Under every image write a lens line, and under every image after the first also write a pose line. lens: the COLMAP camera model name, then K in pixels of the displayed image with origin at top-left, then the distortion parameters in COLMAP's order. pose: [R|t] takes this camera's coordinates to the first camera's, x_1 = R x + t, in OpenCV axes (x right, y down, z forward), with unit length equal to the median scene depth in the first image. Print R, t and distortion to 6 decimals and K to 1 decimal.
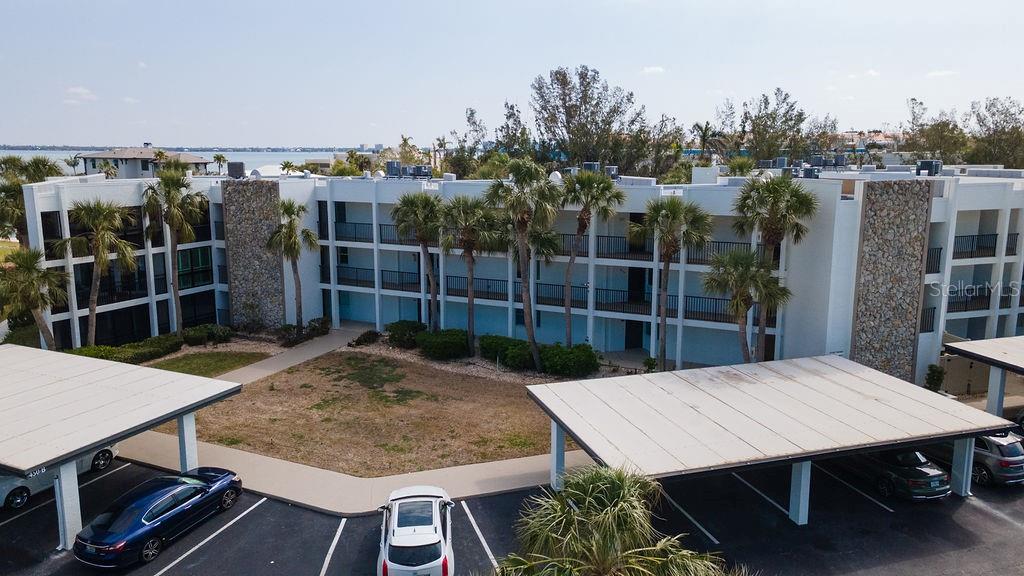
lens RADIAL K [[751.0, 0, 512.0], [0, 751.0, 288.0], [0, 0, 1]] dist [-0.001870, 0.078113]
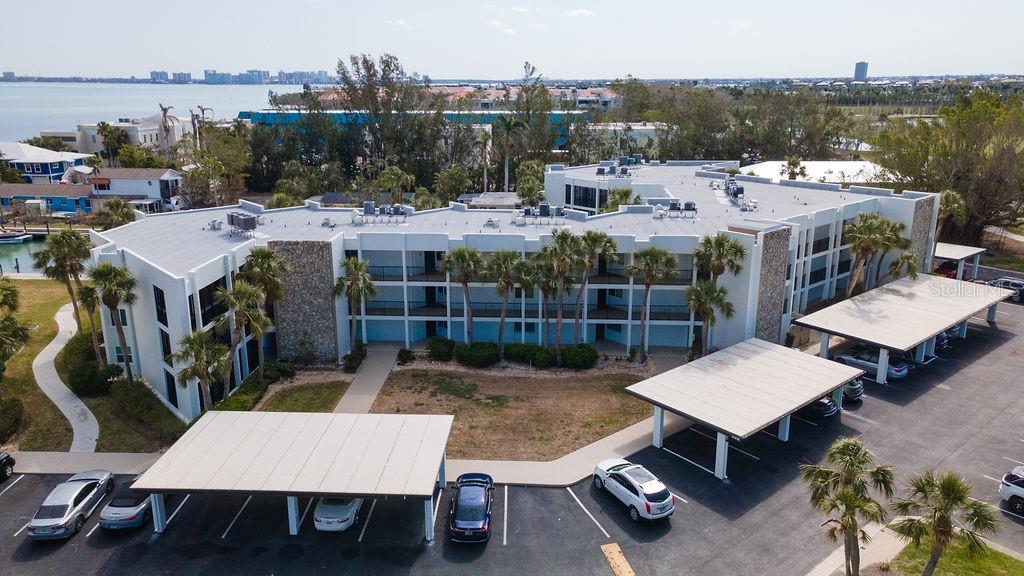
lens RADIAL K [[751.0, 0, 512.0], [0, 751.0, 288.0], [0, 0, 1]] dist [0.009836, 0.075804]
pose [[0.920369, -0.105451, 0.376565, -0.591639], [0.071567, 0.992113, 0.102907, -0.199541], [-0.384447, -0.067763, 0.920657, -0.289875]]
